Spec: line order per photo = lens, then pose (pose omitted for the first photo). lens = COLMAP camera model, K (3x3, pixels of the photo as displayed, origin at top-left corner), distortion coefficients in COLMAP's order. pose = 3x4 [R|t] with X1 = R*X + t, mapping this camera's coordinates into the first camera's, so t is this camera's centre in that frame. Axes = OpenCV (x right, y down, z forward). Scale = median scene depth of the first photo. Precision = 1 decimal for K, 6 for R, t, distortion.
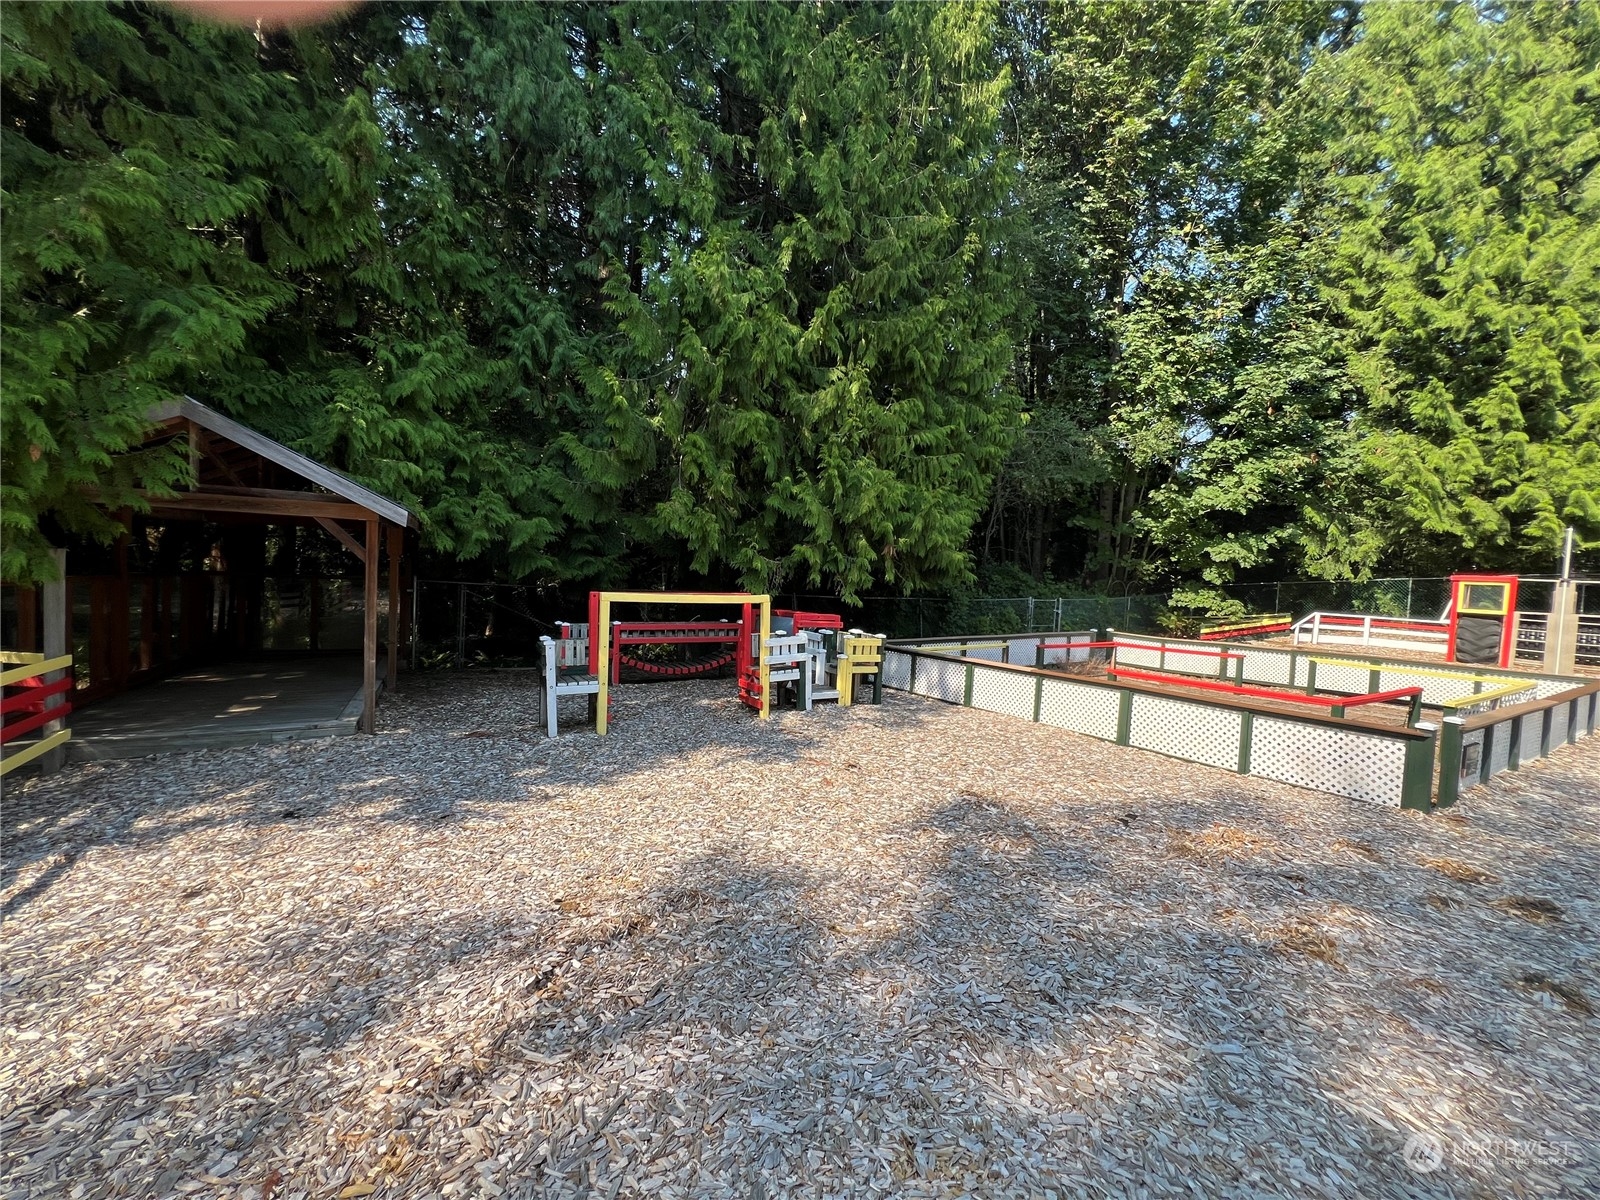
lens RADIAL K [[639.9, 0, 795.2], [0, 639.9, 593.5], [0, 0, 1]] dist [-0.001868, 0.000188]
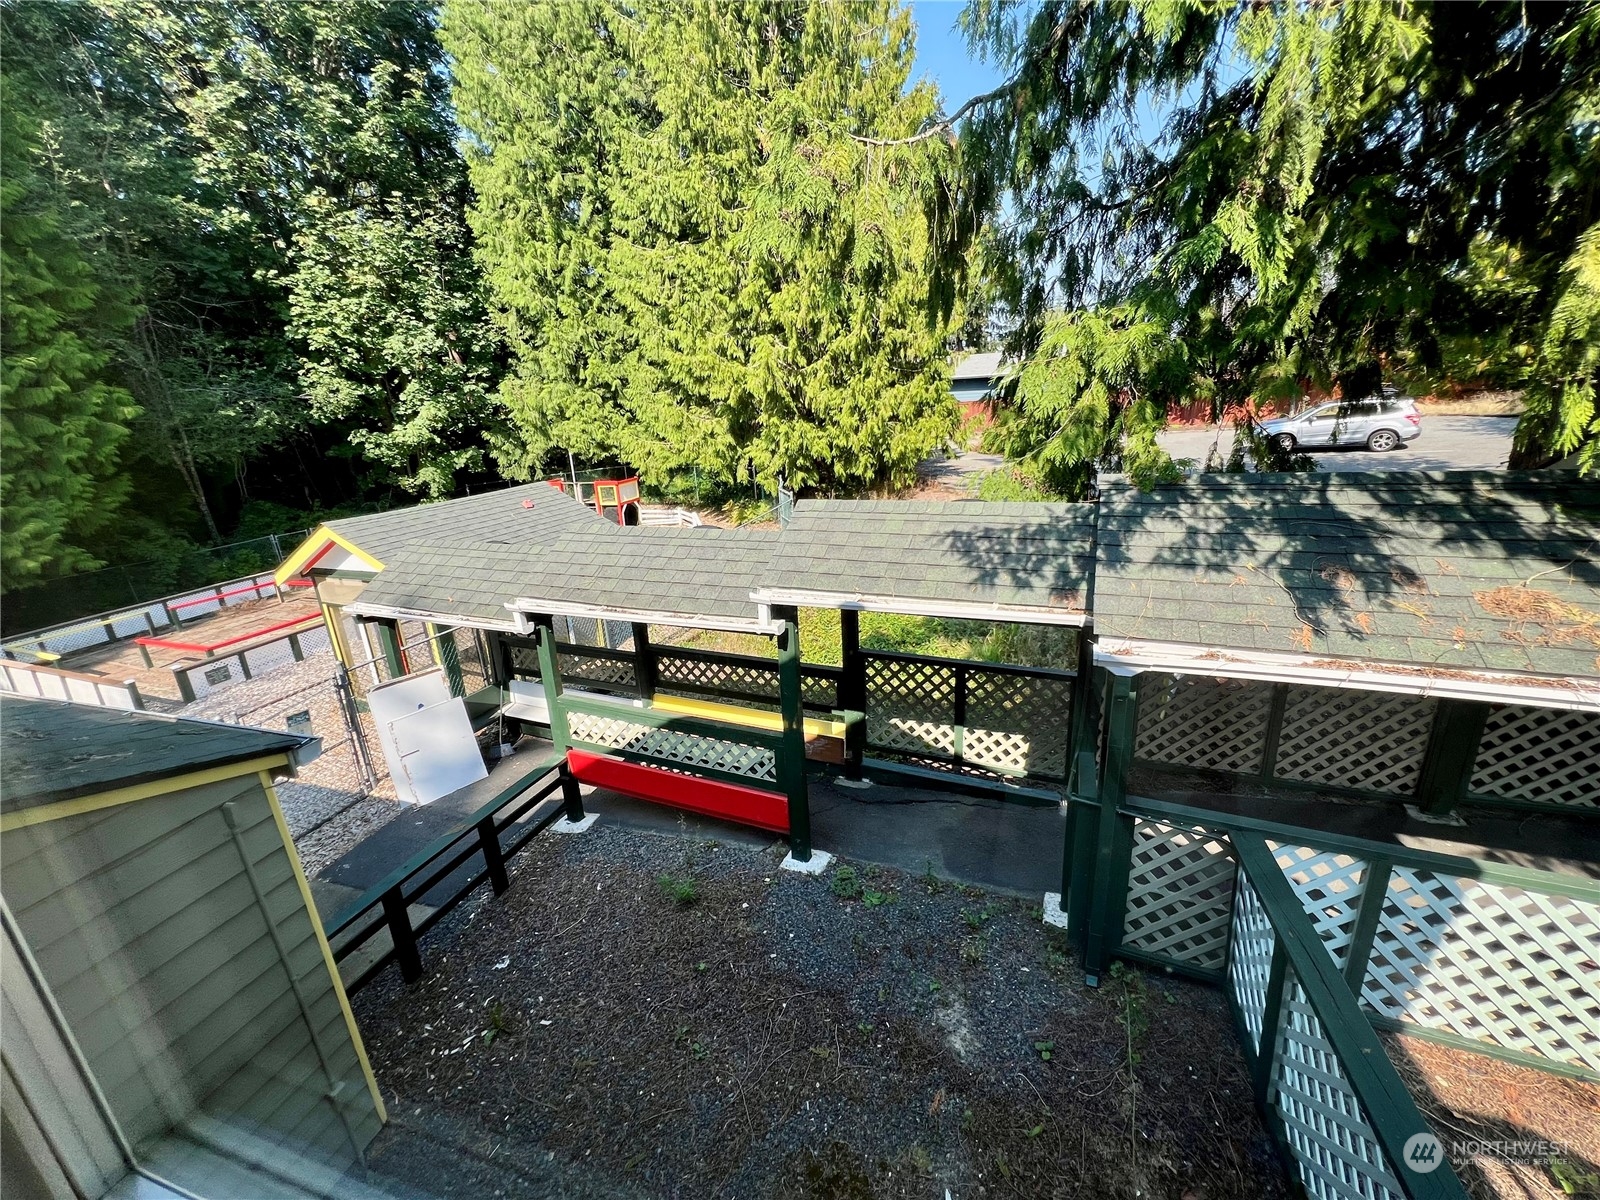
lens RADIAL K [[639.9, 0, 796.9], [0, 639.9, 591.7], [0, 0, 1]] dist [-0.001868, 0.000188]
pose [[0.797101, -0.262947, 0.543589, 0.565686], [0.119514, 0.951102, 0.284819, -0.137404], [-0.591900, -0.162063, 0.789550, -0.643813]]
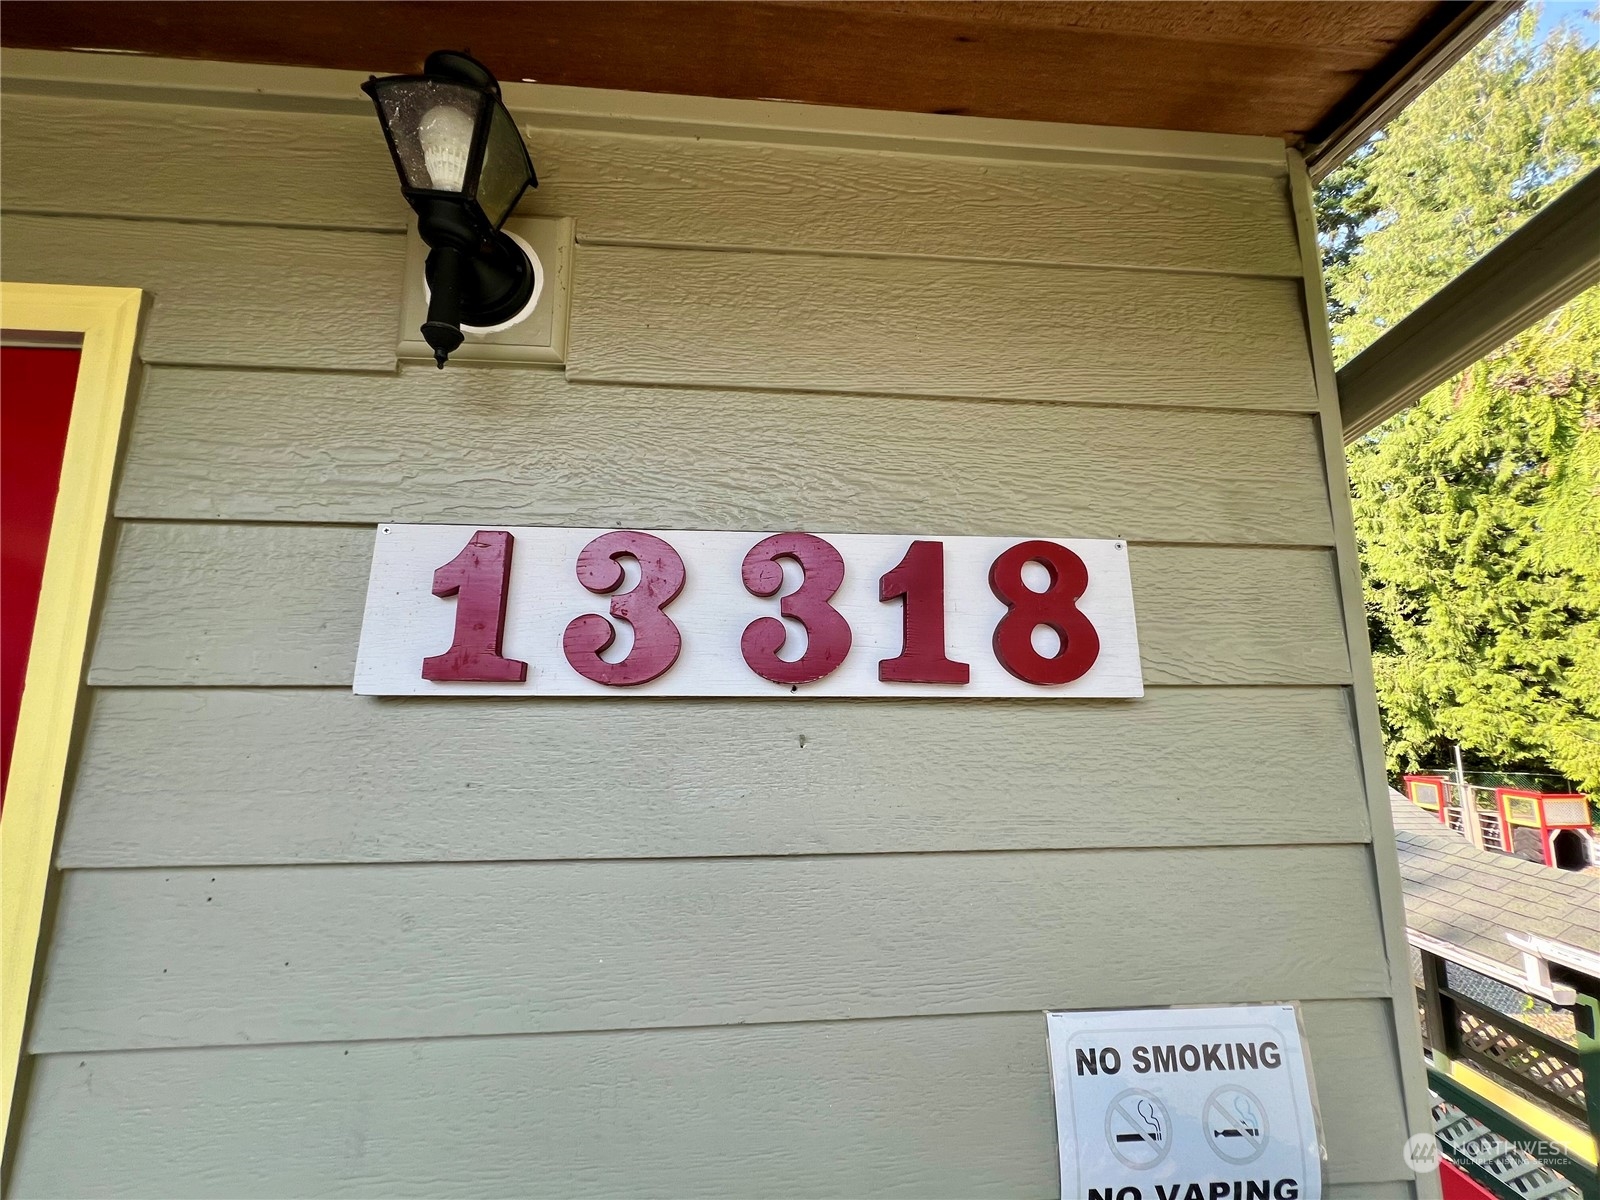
lens RADIAL K [[639.9, 0, 800.2], [0, 639.9, 594.7], [0, 0, 1]] dist [-0.001868, 0.000188]
pose [[0.859305, -0.121780, -0.496755, 0.611815], [0.019379, 0.978295, -0.206309, -0.138785], [0.511097, 0.167656, 0.843013, -0.775042]]
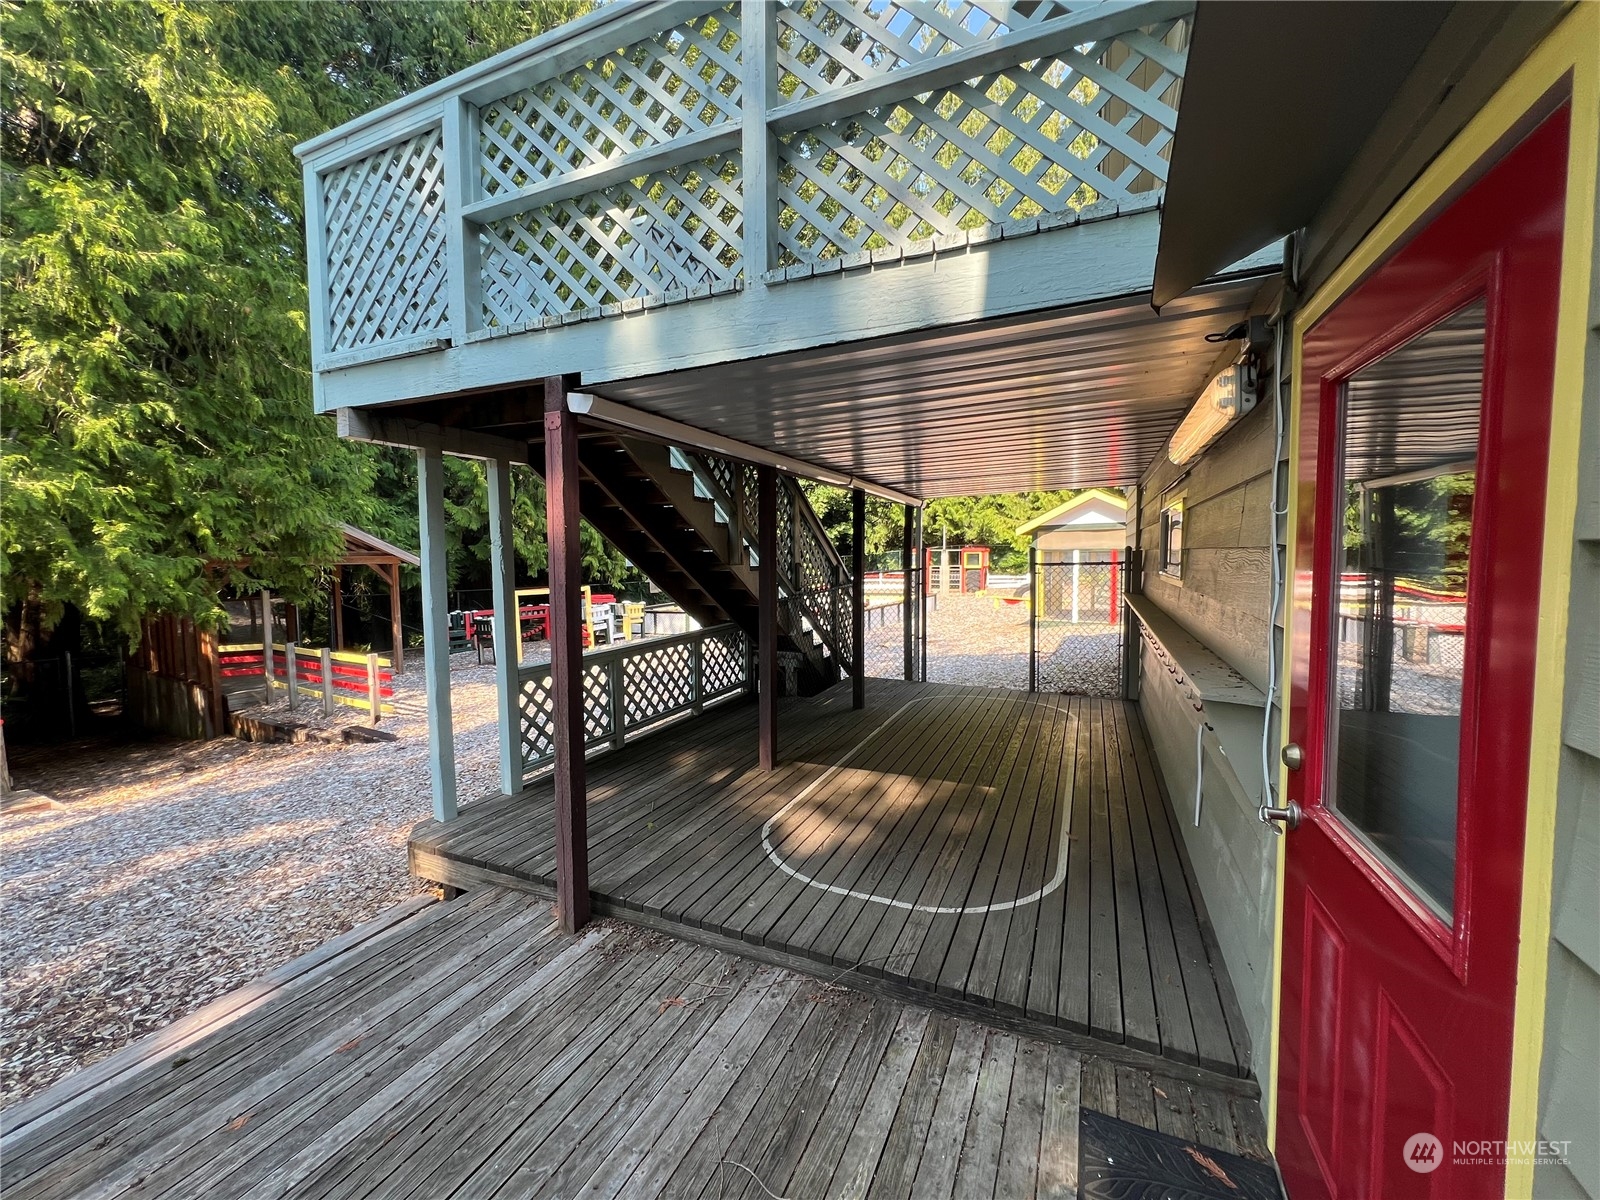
lens RADIAL K [[639.9, 0, 798.7], [0, 639.9, 592.2], [0, 0, 1]] dist [-0.001868, 0.000188]
pose [[0.869228, -0.085151, 0.487024, -0.230909], [0.070915, 0.996344, 0.047631, -0.014002], [-0.489300, -0.006865, 0.872089, -0.533664]]
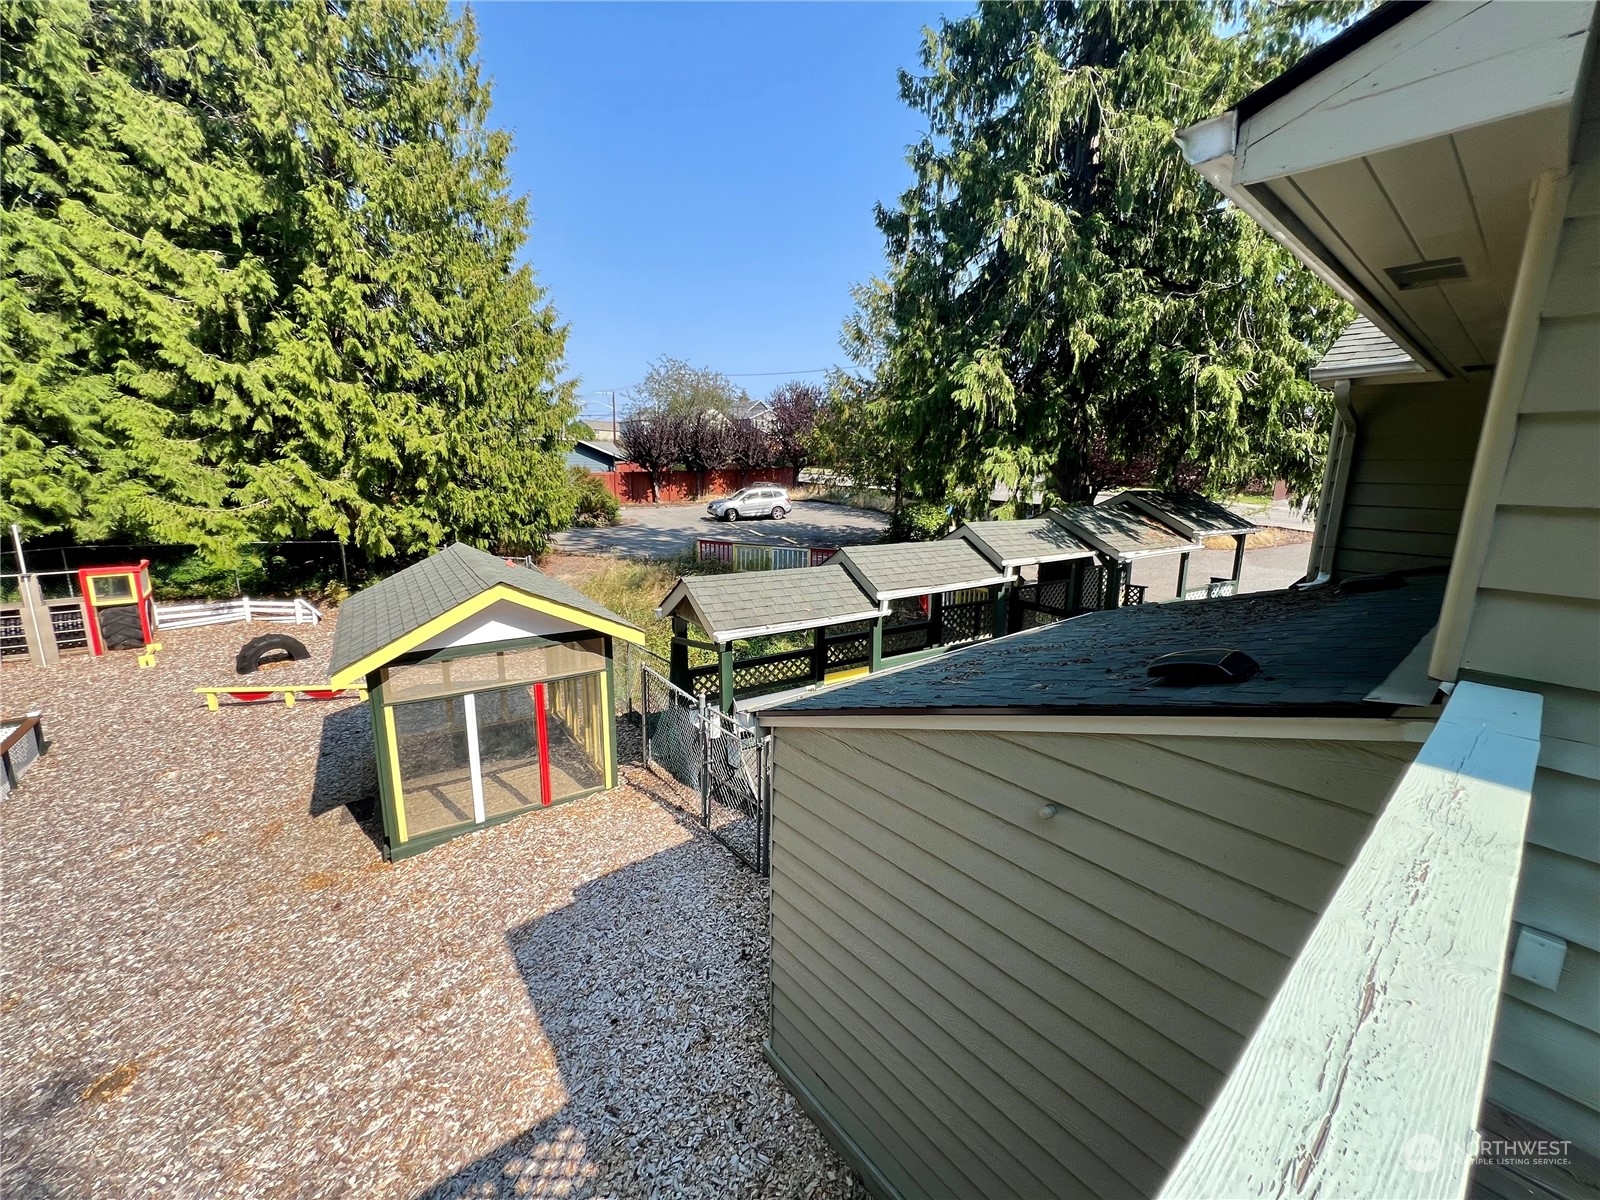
lens RADIAL K [[639.9, 0, 797.4], [0, 639.9, 594.8], [0, 0, 1]] dist [-0.001868, 0.000188]
pose [[-0.067239, -0.243573, 0.967549, 0.106973], [0.021666, 0.969158, 0.245484, -0.181763], [-0.997502, 0.037469, -0.059888, -0.144608]]
